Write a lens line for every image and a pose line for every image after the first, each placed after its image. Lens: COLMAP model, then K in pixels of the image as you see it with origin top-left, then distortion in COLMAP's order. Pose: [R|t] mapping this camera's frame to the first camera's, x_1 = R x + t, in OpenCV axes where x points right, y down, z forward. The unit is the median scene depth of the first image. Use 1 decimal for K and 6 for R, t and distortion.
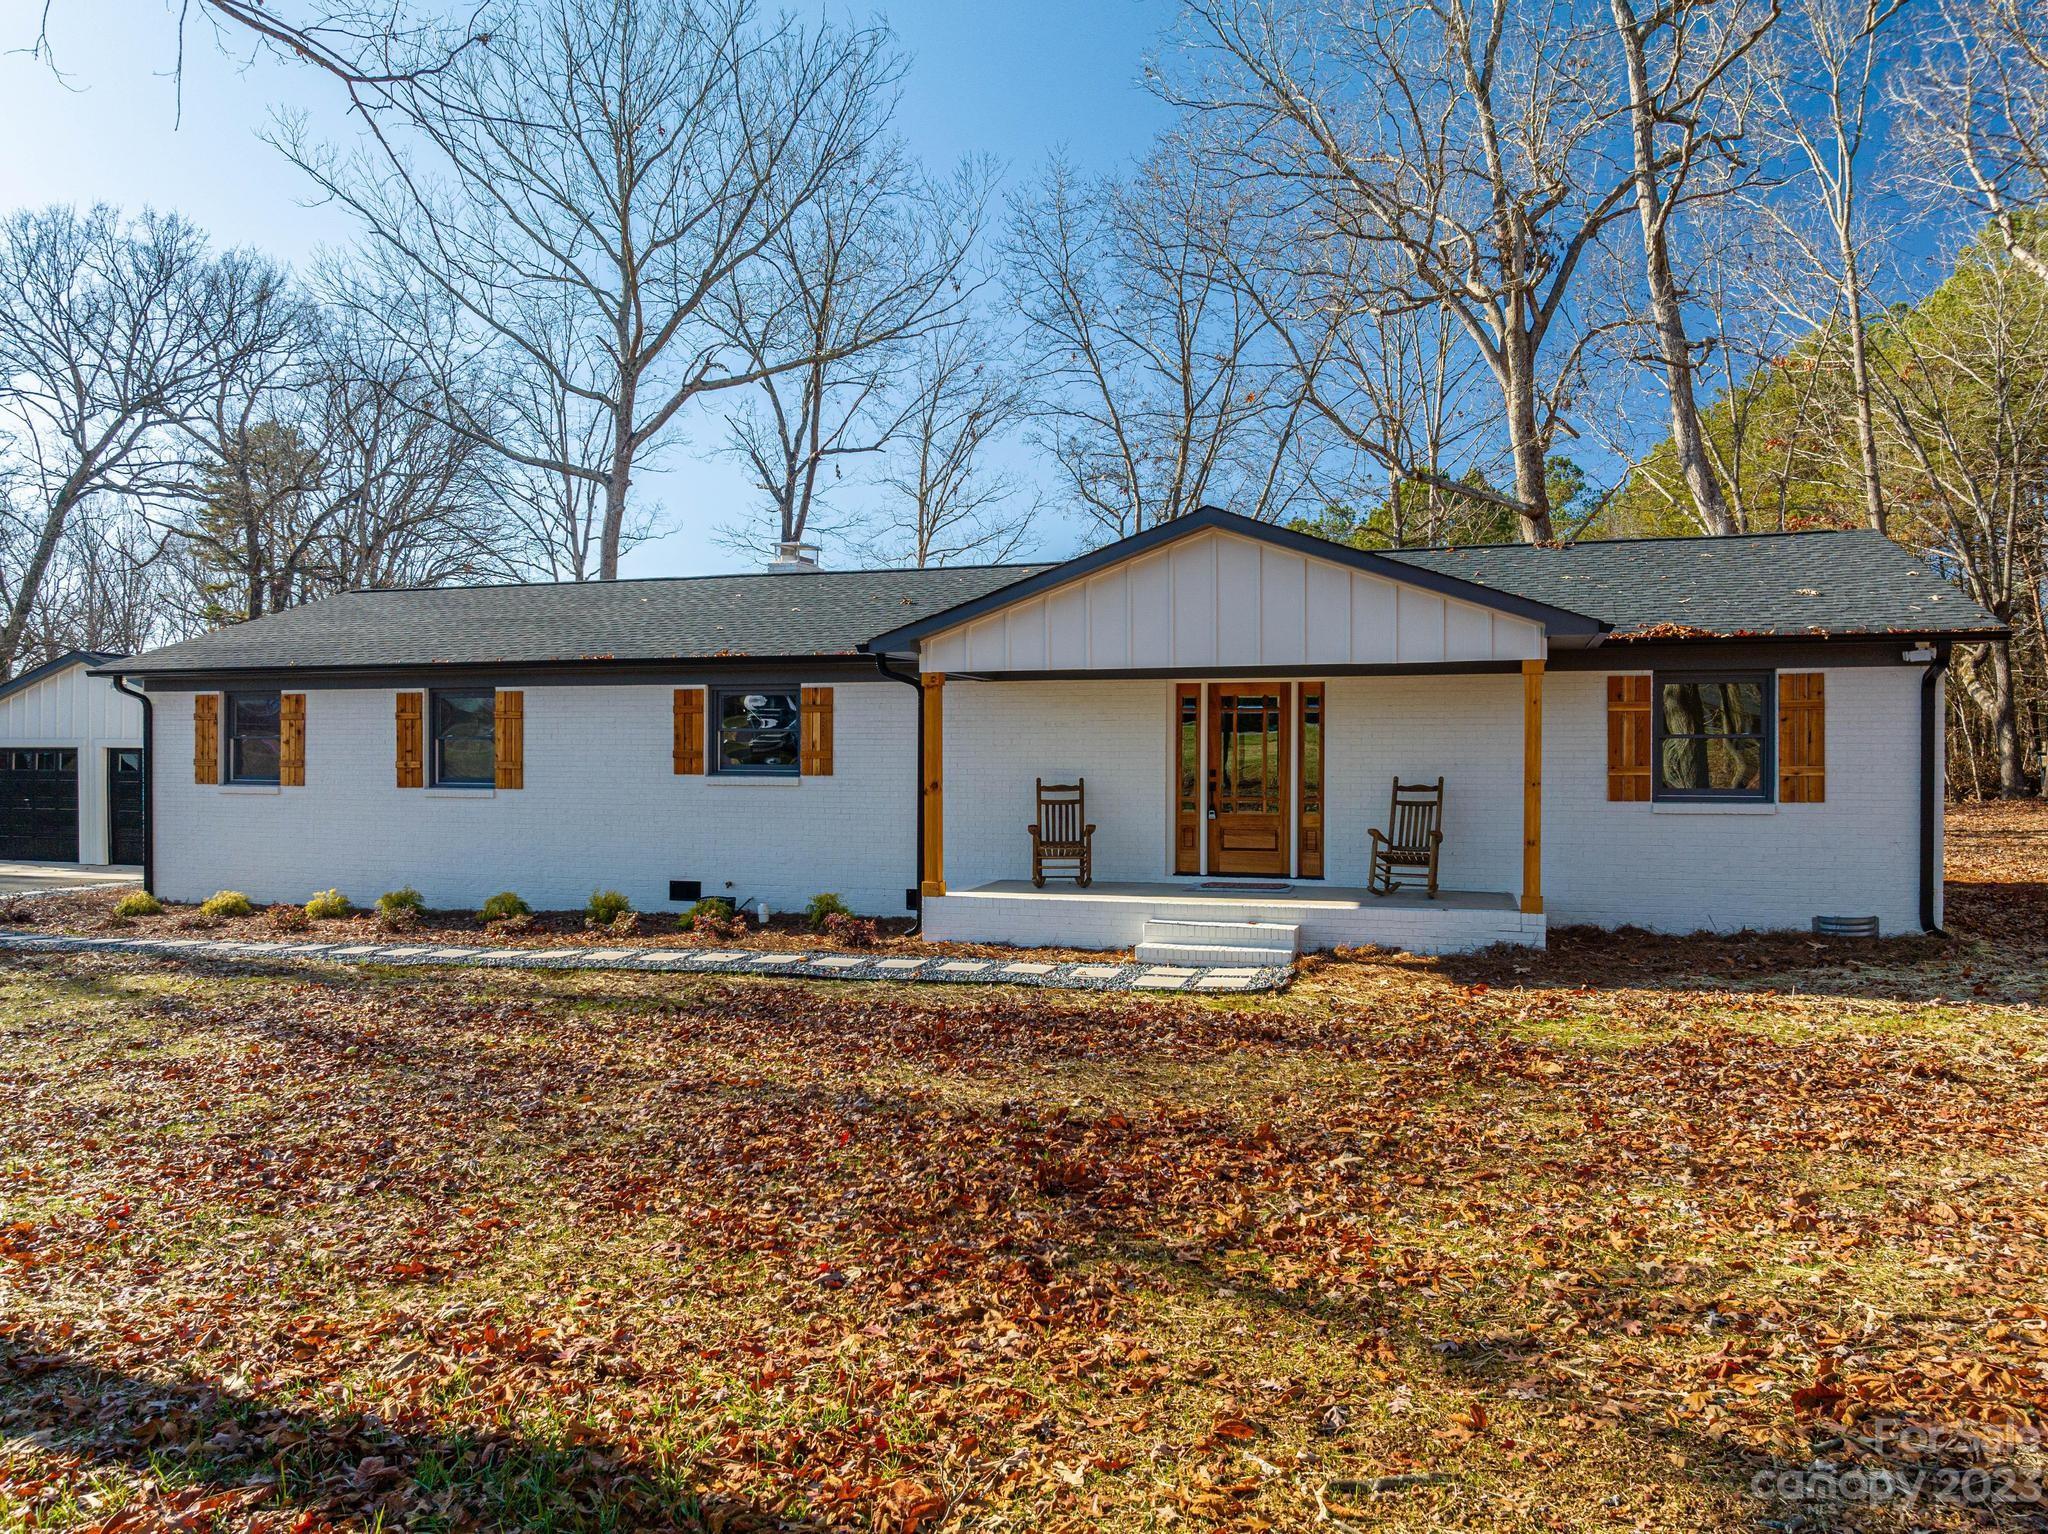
lens RADIAL K [[1459.6, 0, 1024.0], [0, 1459.6, 767.0], [0, 0, 1]] dist [-0.031649, -0.004247]
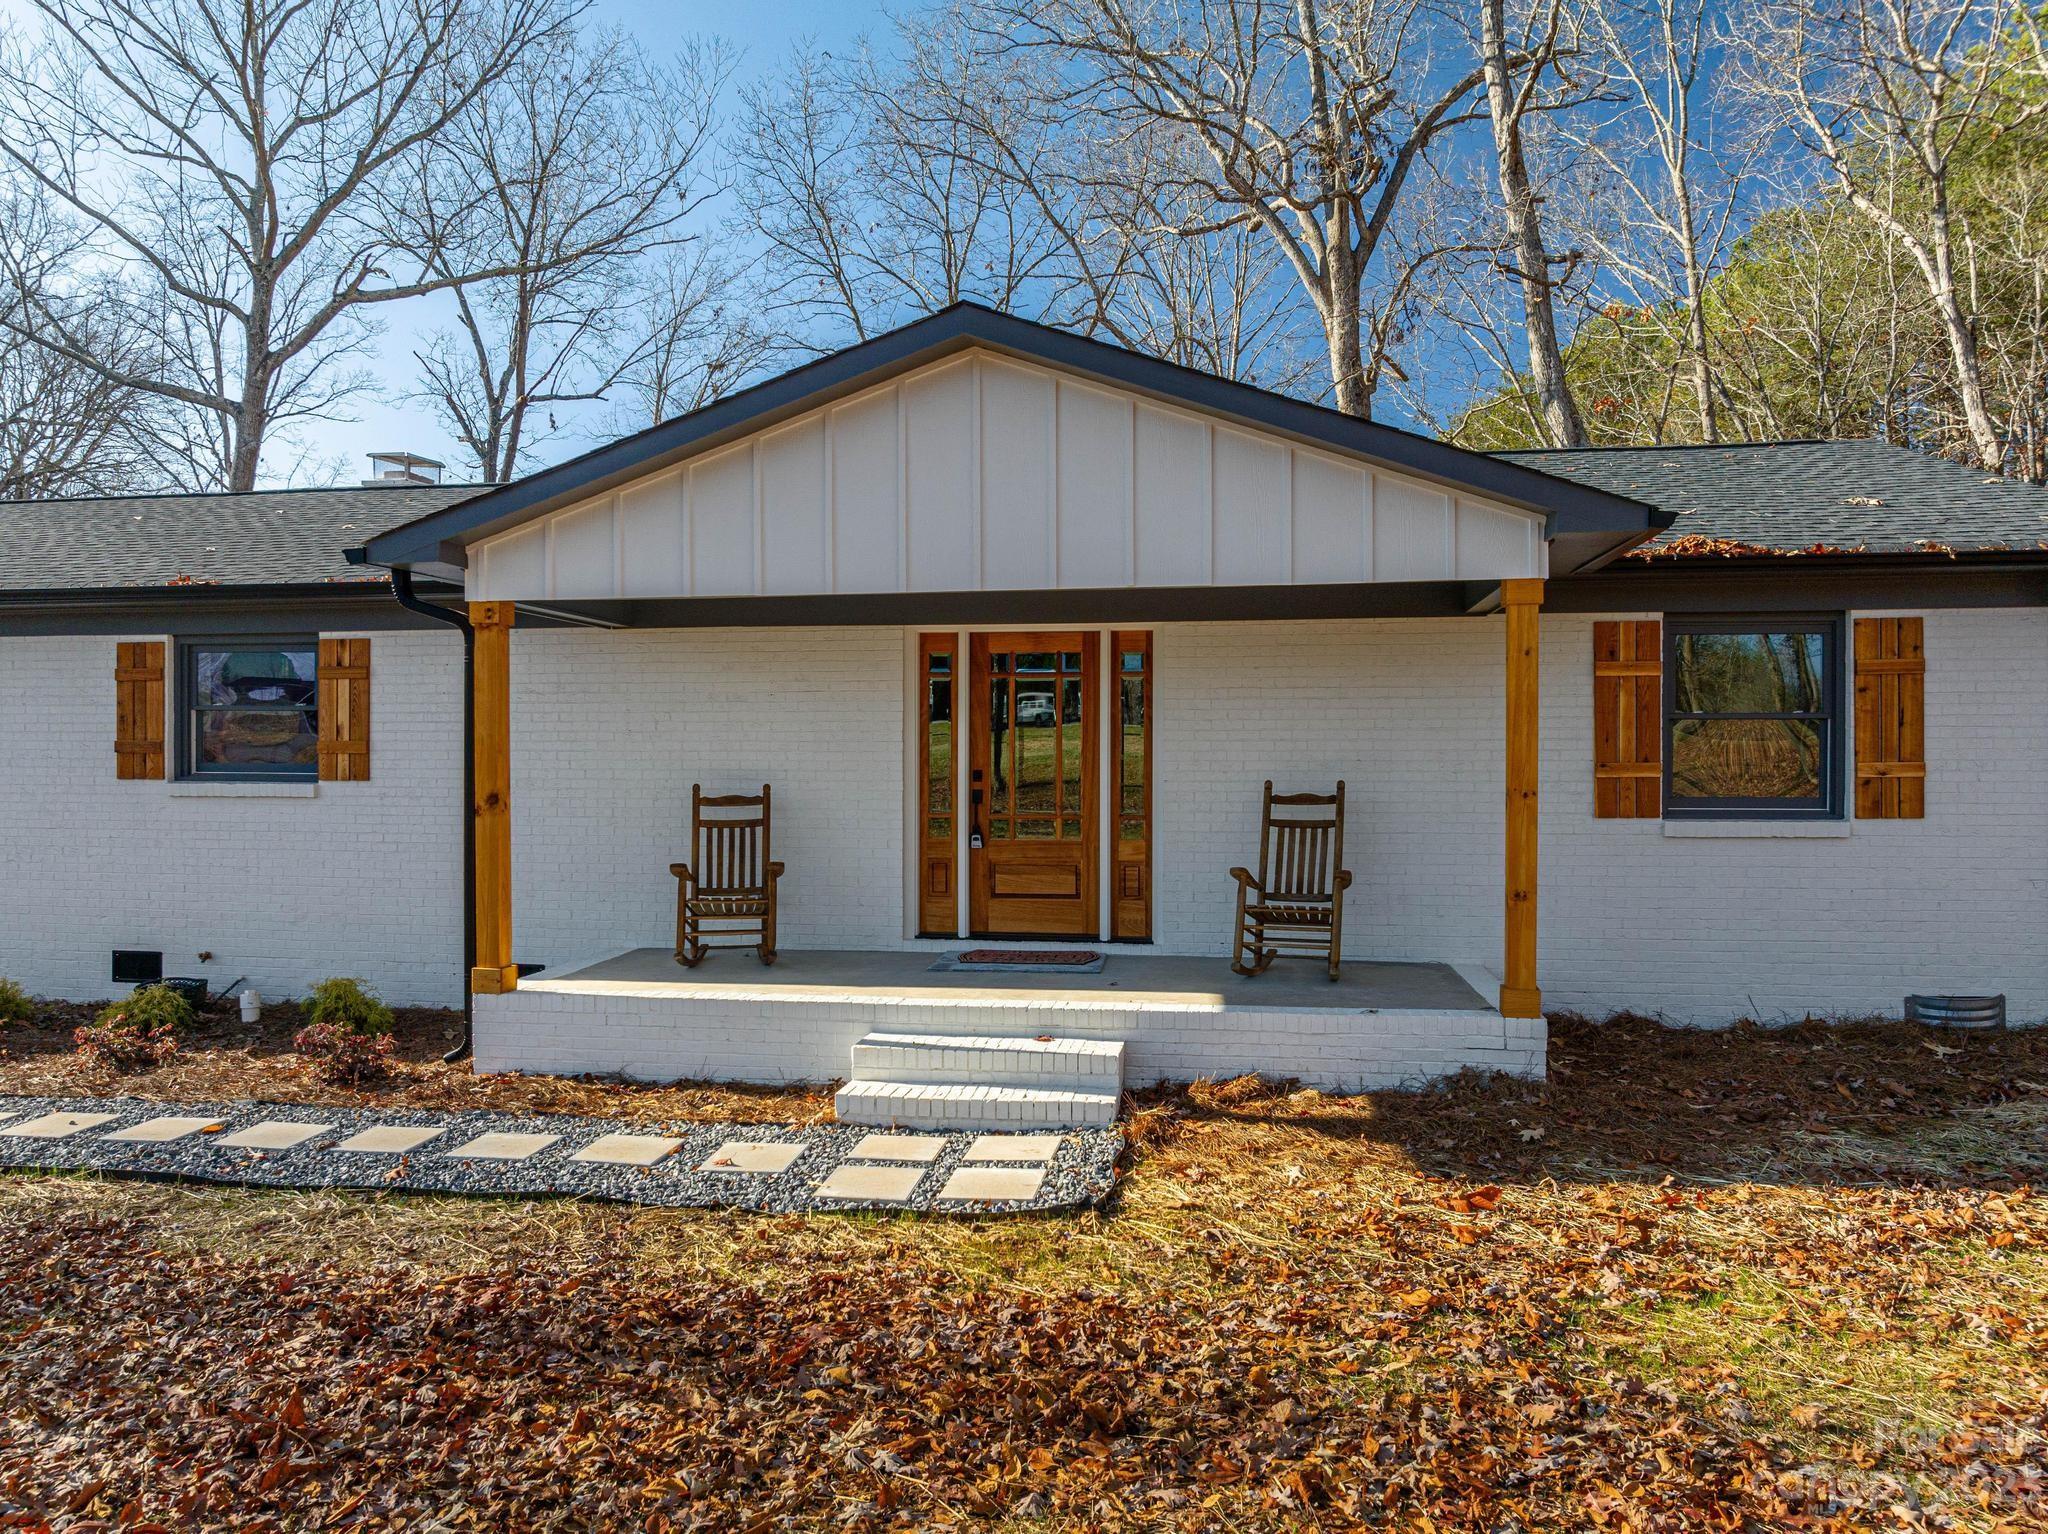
lens RADIAL K [[1459.6, 0, 1024.0], [0, 1459.6, 767.0], [0, 0, 1]] dist [-0.031649, -0.004247]
pose [[0.988151, -0.002643, 0.153463, 0.044151], [0.002419, 0.999996, 0.001646, -0.000413], [-0.153467, -0.001255, 0.988153, 0.313383]]
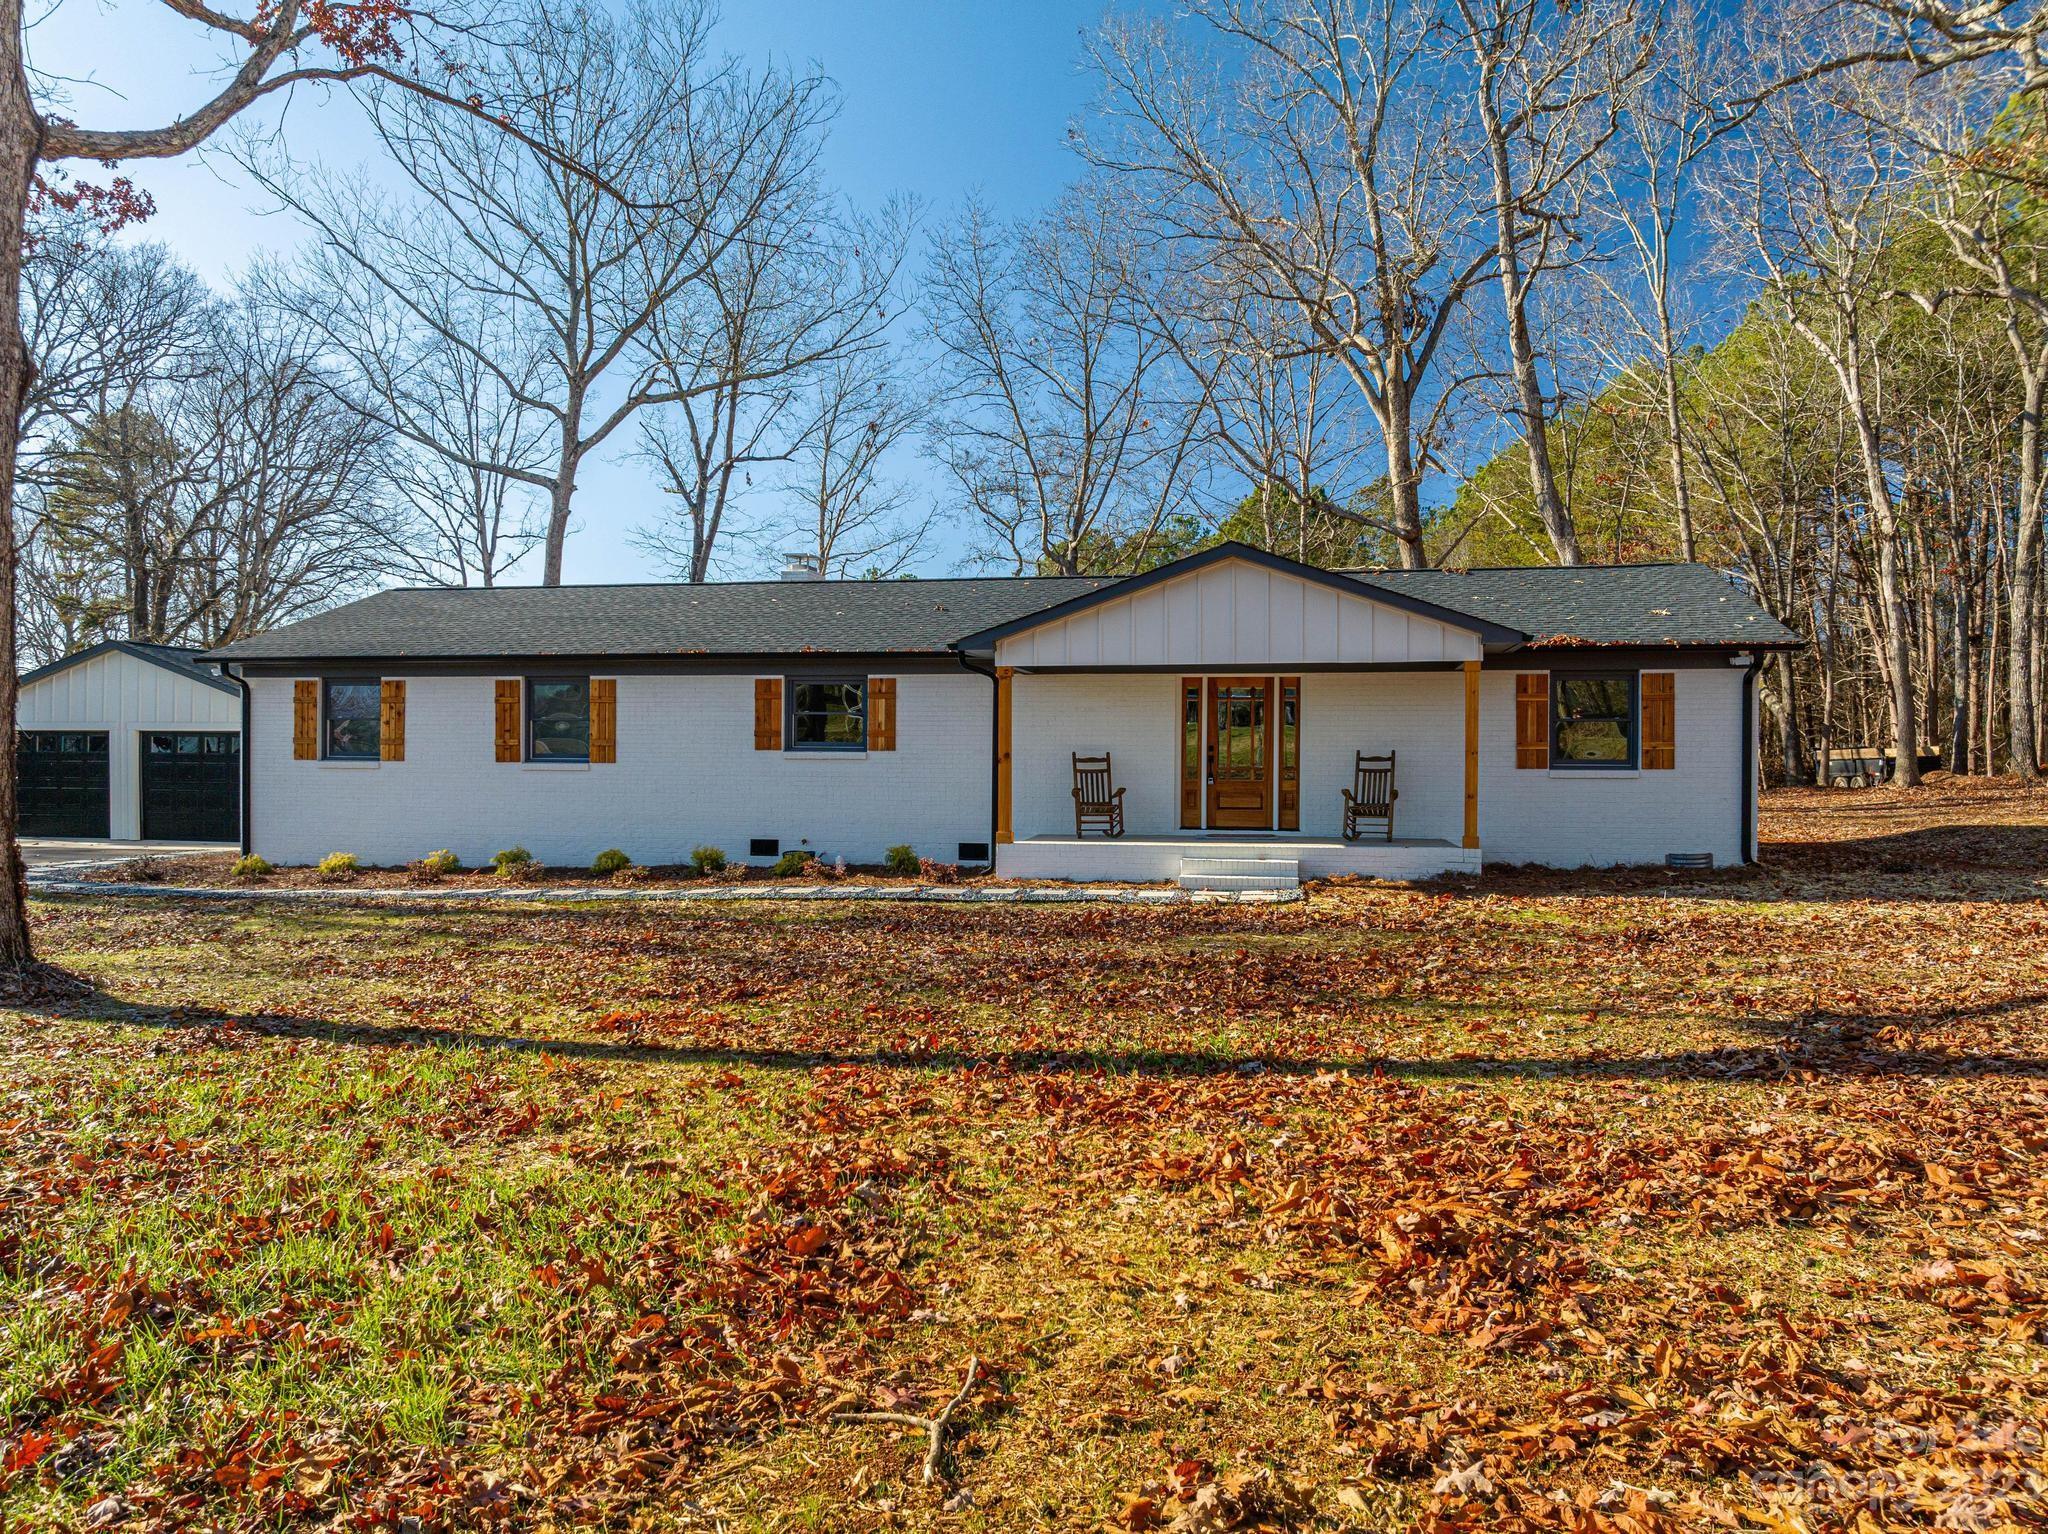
lens RADIAL K [[1459.6, 0, 1024.0], [0, 1459.6, 767.0], [0, 0, 1]] dist [-0.031649, -0.004247]
pose [[0.993063, 0.002140, 0.117563, -0.151104], [-0.002044, 0.999997, -0.000936, 0.018301], [-0.117564, 0.000689, 0.993065, -0.198431]]
